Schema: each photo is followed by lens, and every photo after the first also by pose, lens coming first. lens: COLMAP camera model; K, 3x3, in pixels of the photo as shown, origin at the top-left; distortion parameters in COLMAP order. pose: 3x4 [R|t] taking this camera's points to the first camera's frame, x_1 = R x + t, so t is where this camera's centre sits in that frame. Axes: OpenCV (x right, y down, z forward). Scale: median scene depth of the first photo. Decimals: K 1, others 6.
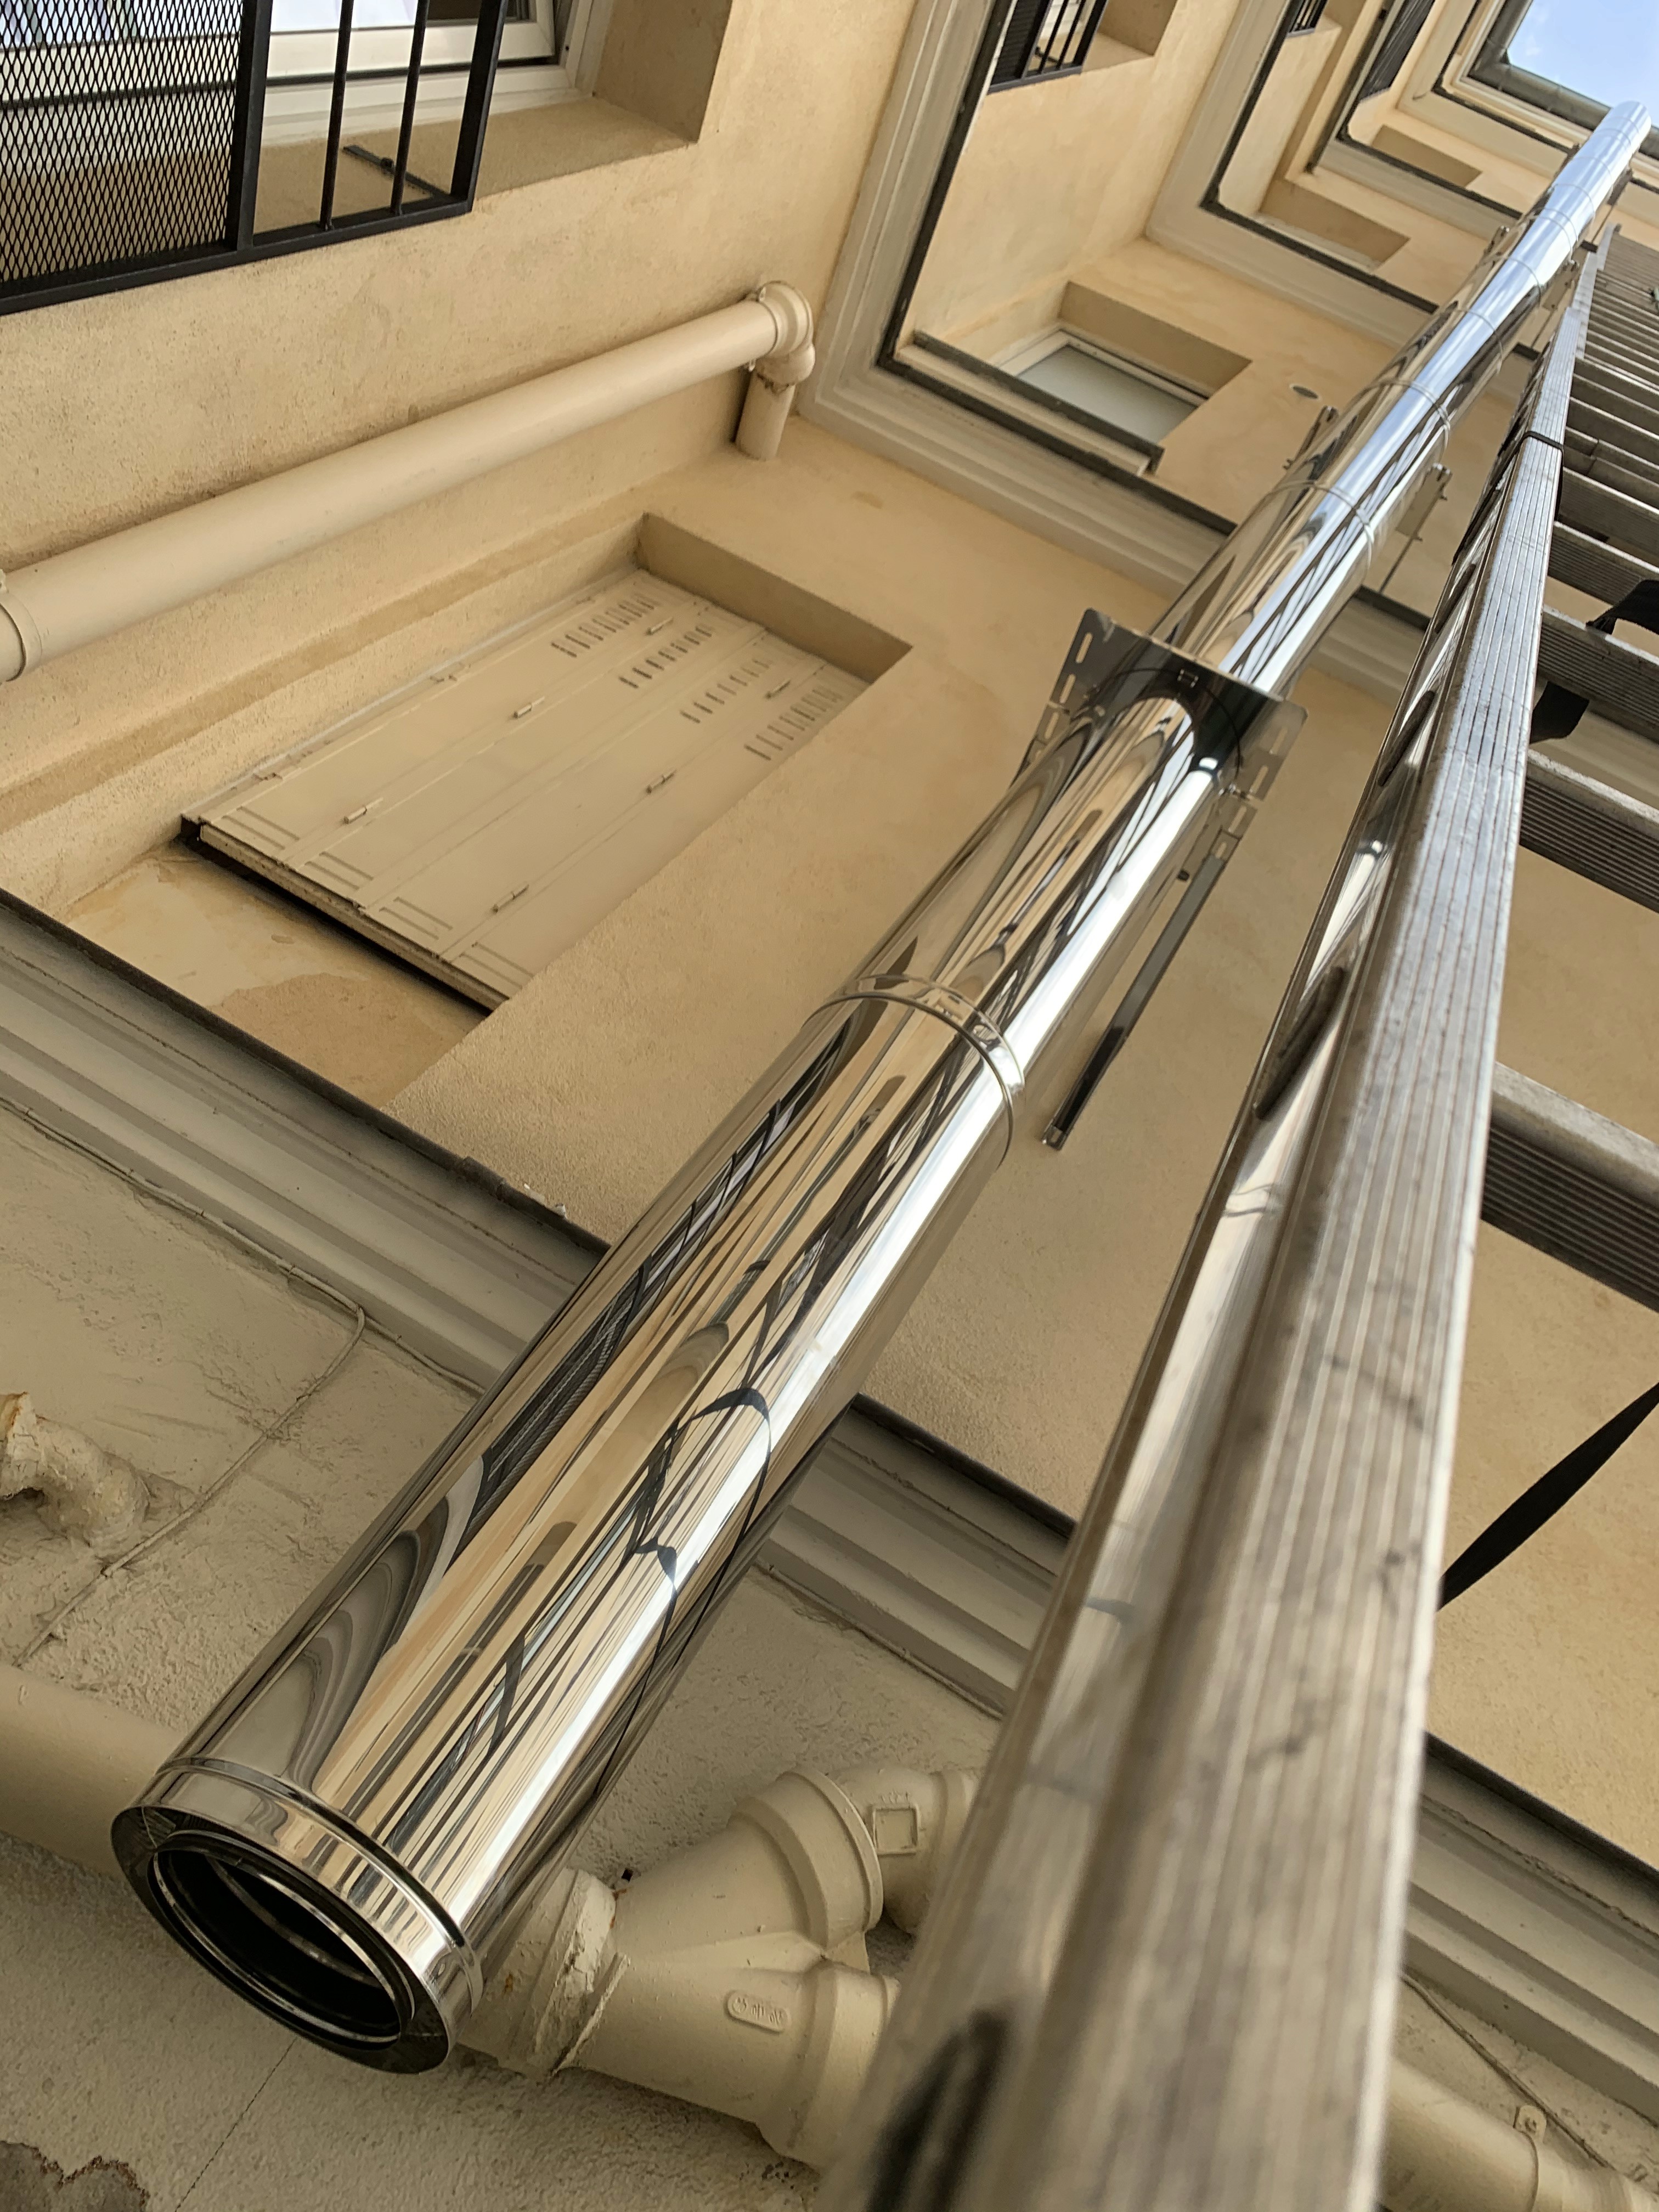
lens RADIAL K [[1637.6, 0, 829.5], [0, 1637.6, 1106.0], [0, 0, 1]] dist [0.003360, 0.023961]
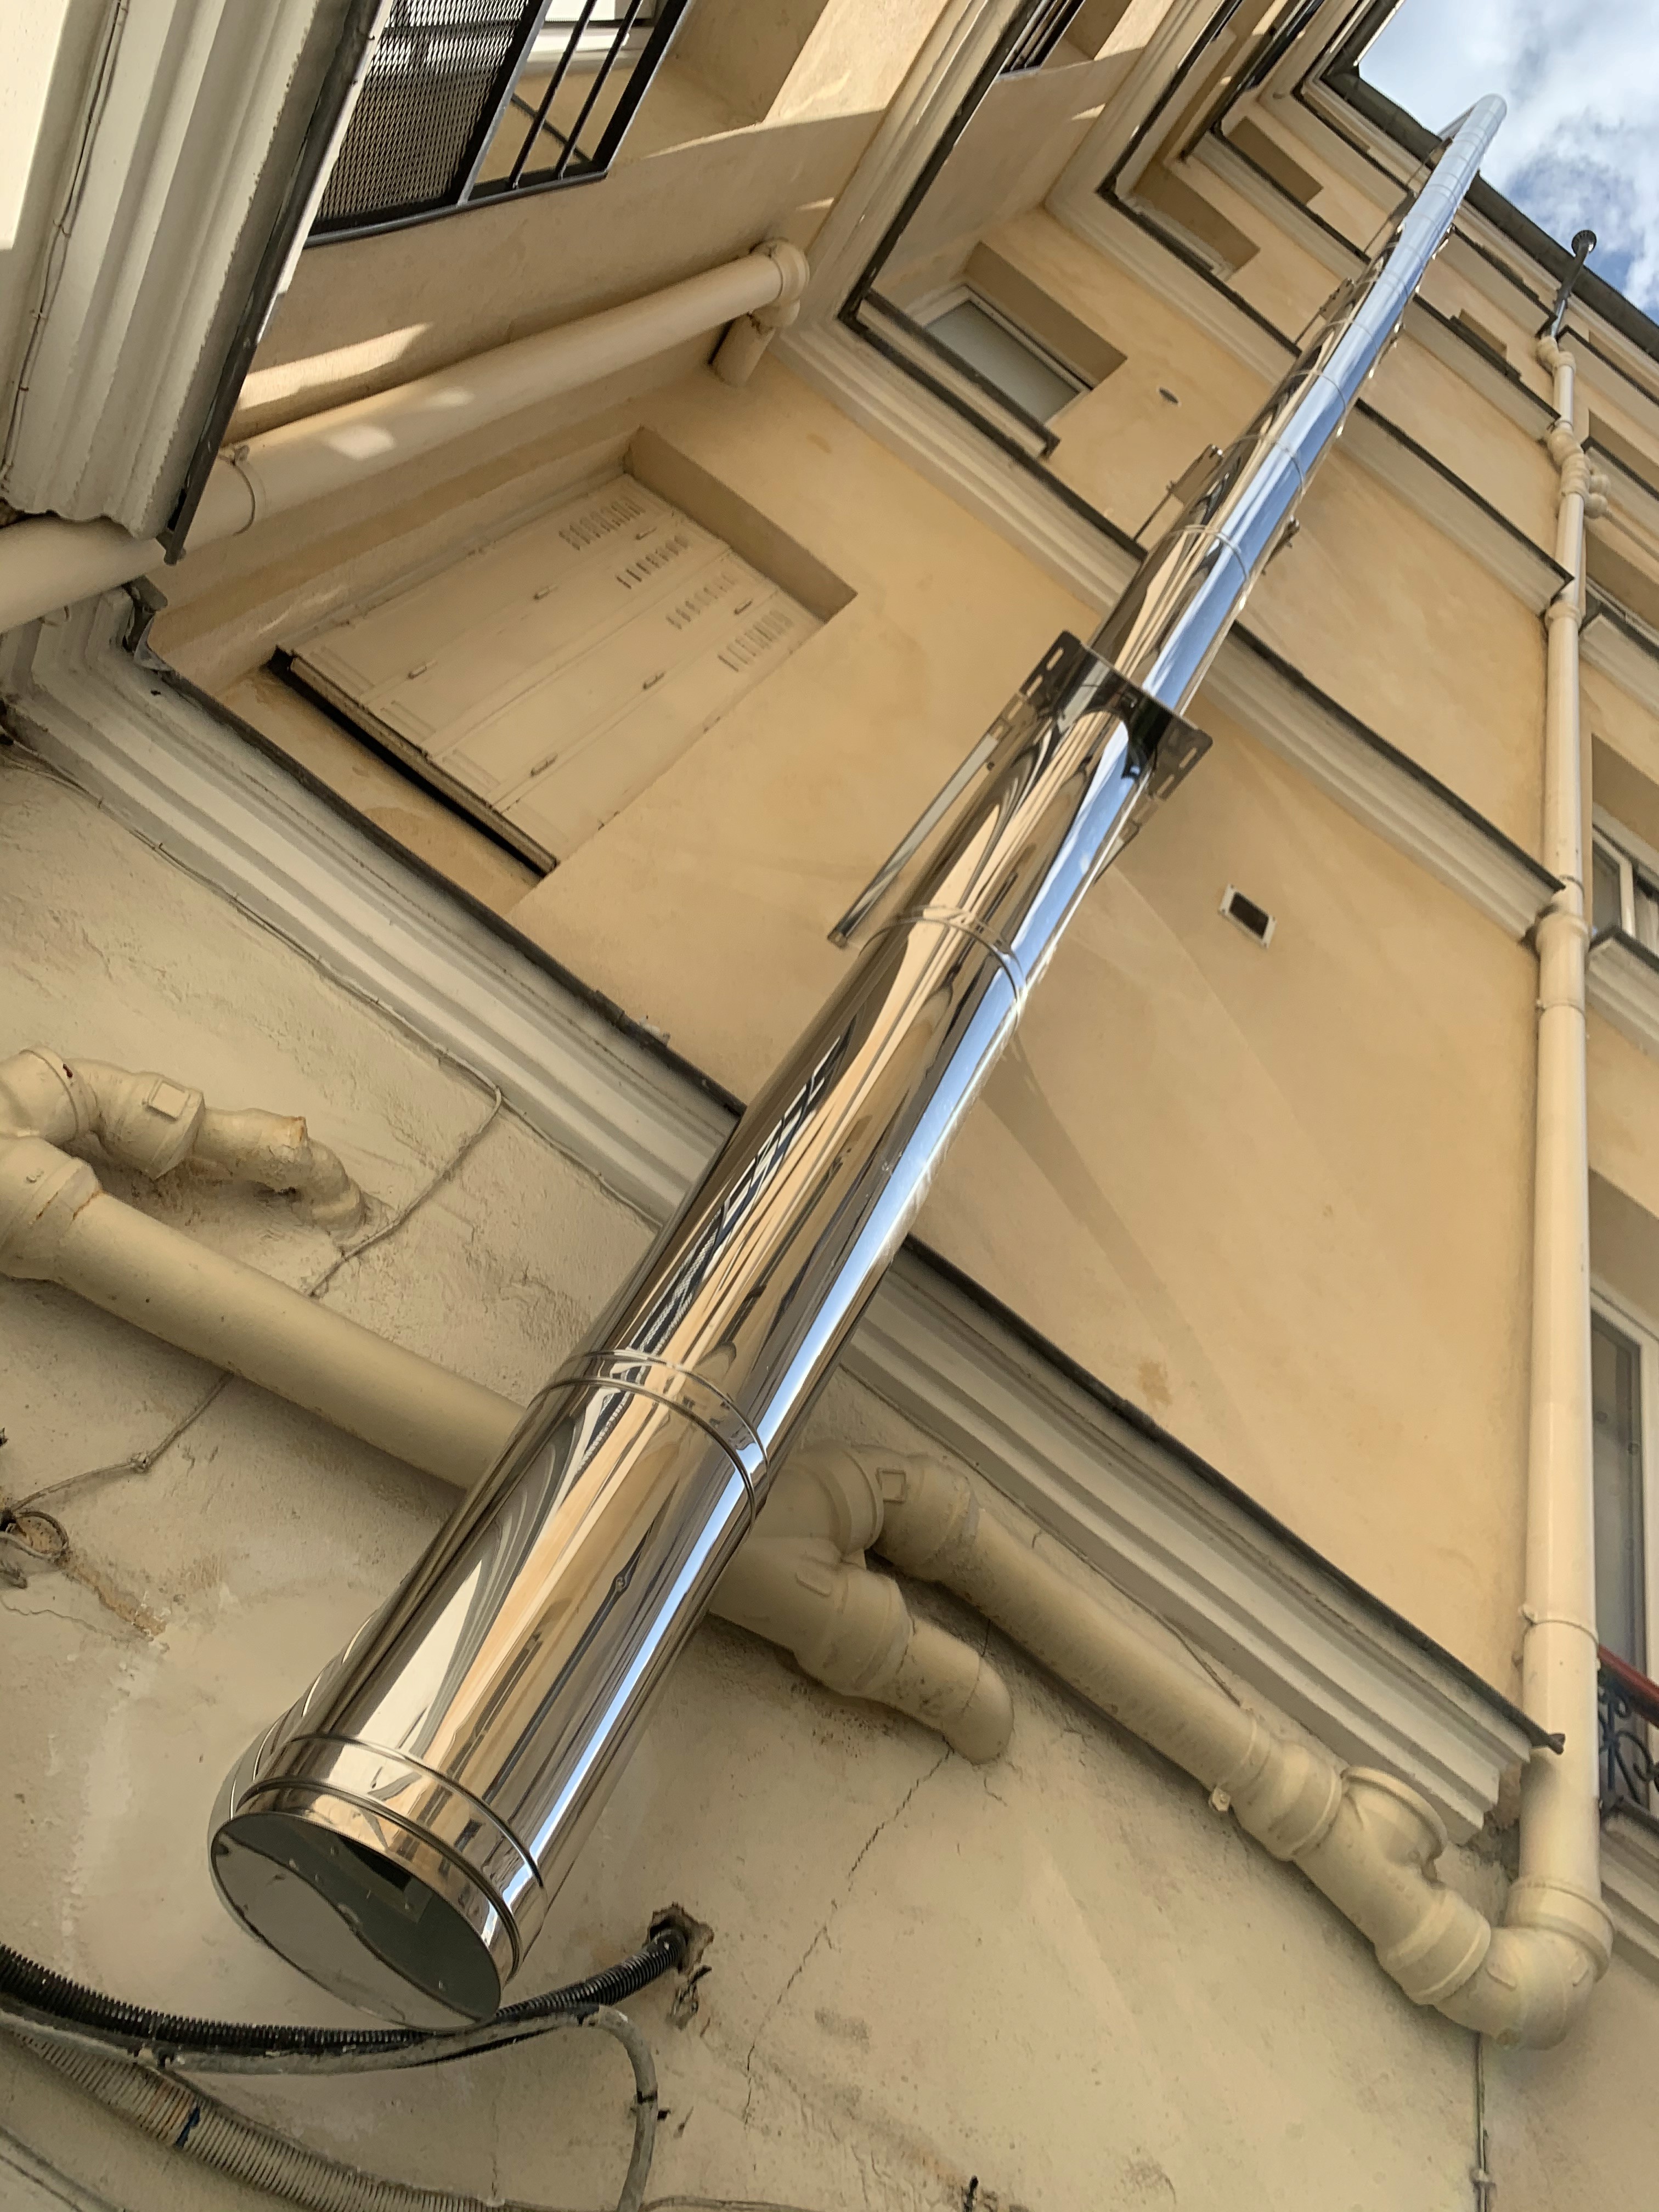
lens RADIAL K [[1675.6, 0, 829.5], [0, 1675.6, 1106.0], [0, 0, 1]] dist [0.022009, 0.009159]
pose [[0.970817, 0.133640, 0.199136, -0.204145], [-0.148361, 0.987059, 0.060865, 0.011016], [-0.188425, -0.088632, 0.978080, -0.248305]]
